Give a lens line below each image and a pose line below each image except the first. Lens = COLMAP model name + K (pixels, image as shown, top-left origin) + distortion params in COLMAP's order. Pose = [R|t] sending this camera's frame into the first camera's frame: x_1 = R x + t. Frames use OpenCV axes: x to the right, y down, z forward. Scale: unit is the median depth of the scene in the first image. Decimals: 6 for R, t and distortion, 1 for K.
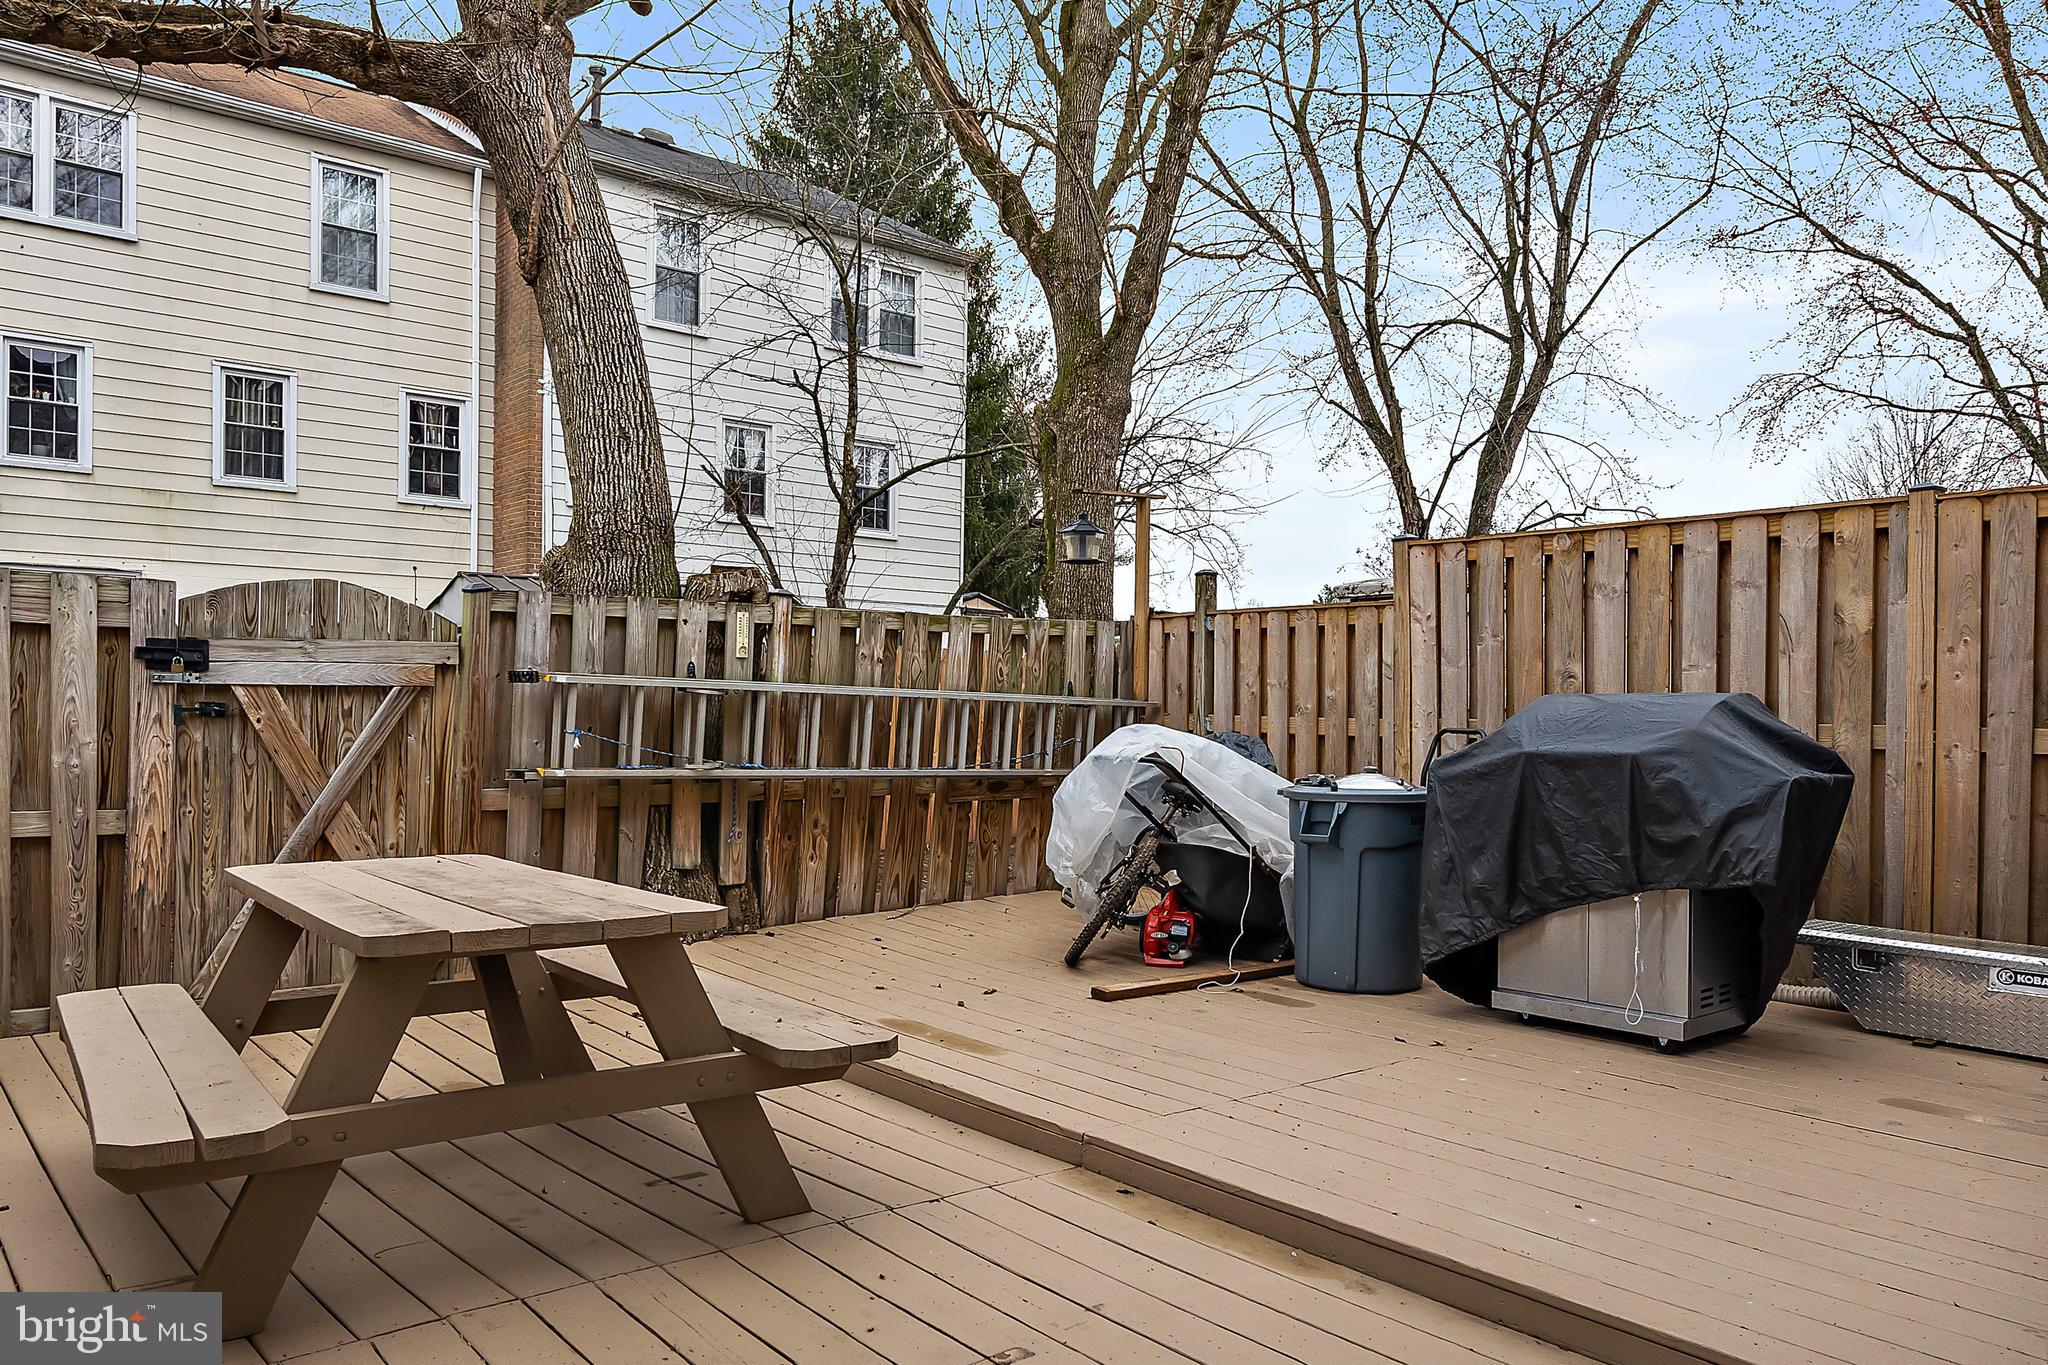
lens RADIAL K [[1438.0, 0, 1016.2], [0, 1438.0, 672.0], [0, 0, 1]] dist [-0.003710, 0.002157]
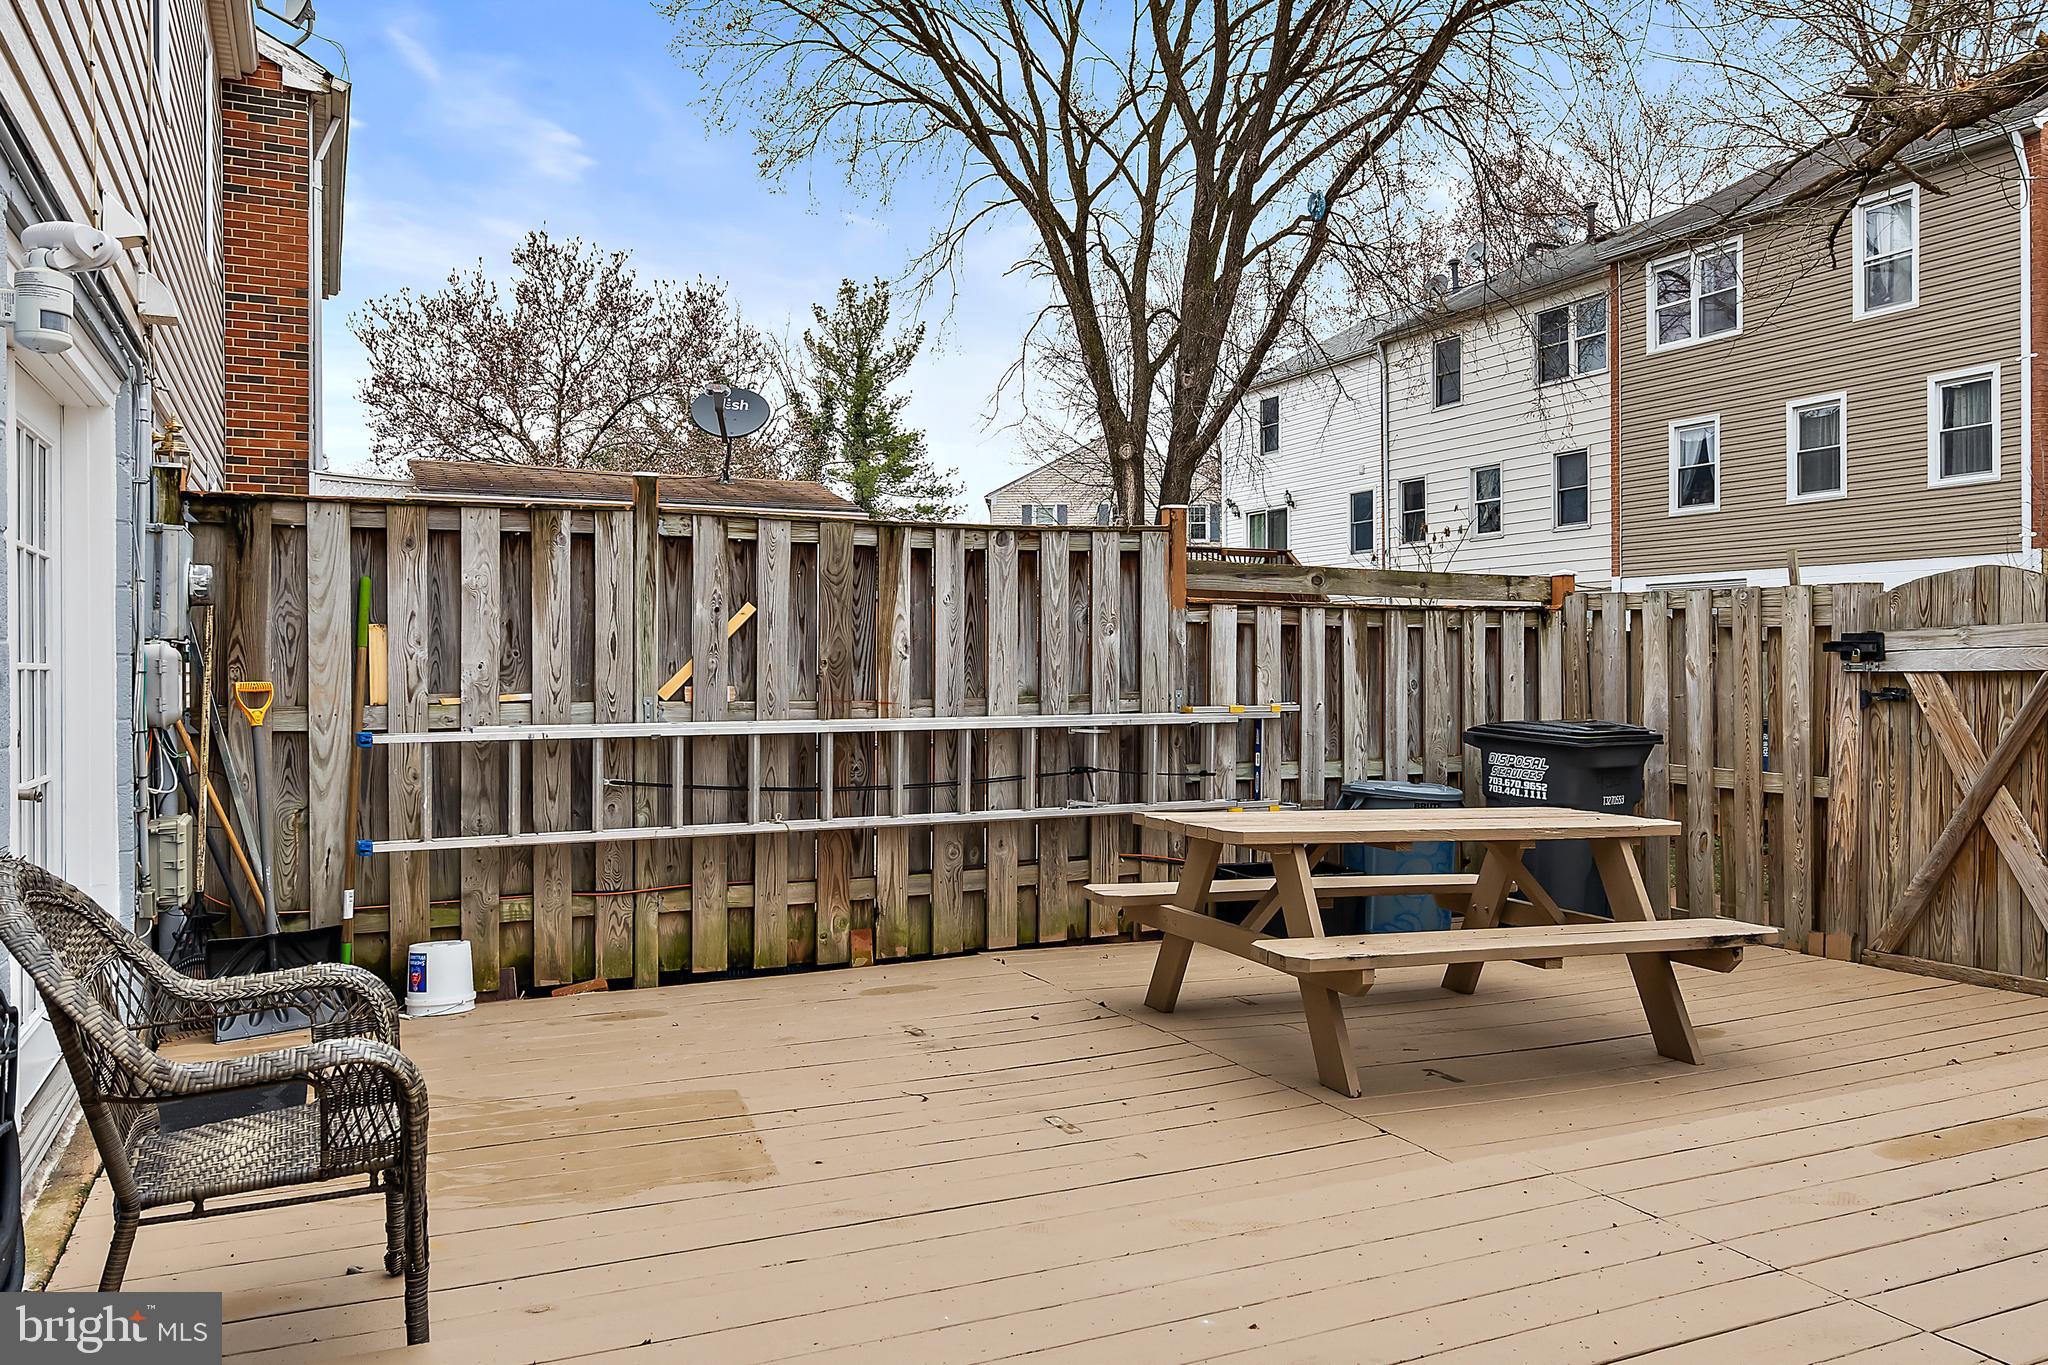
lens RADIAL K [[1438.0, 0, 1016.2], [0, 1438.0, 672.0], [0, 0, 1]] dist [-0.003710, 0.002157]
pose [[-0.235743, -0.008803, -0.971776, 0.682945], [0.027876, 0.999486, -0.015817, 0.007398], [0.971415, -0.030818, -0.235377, 0.605914]]
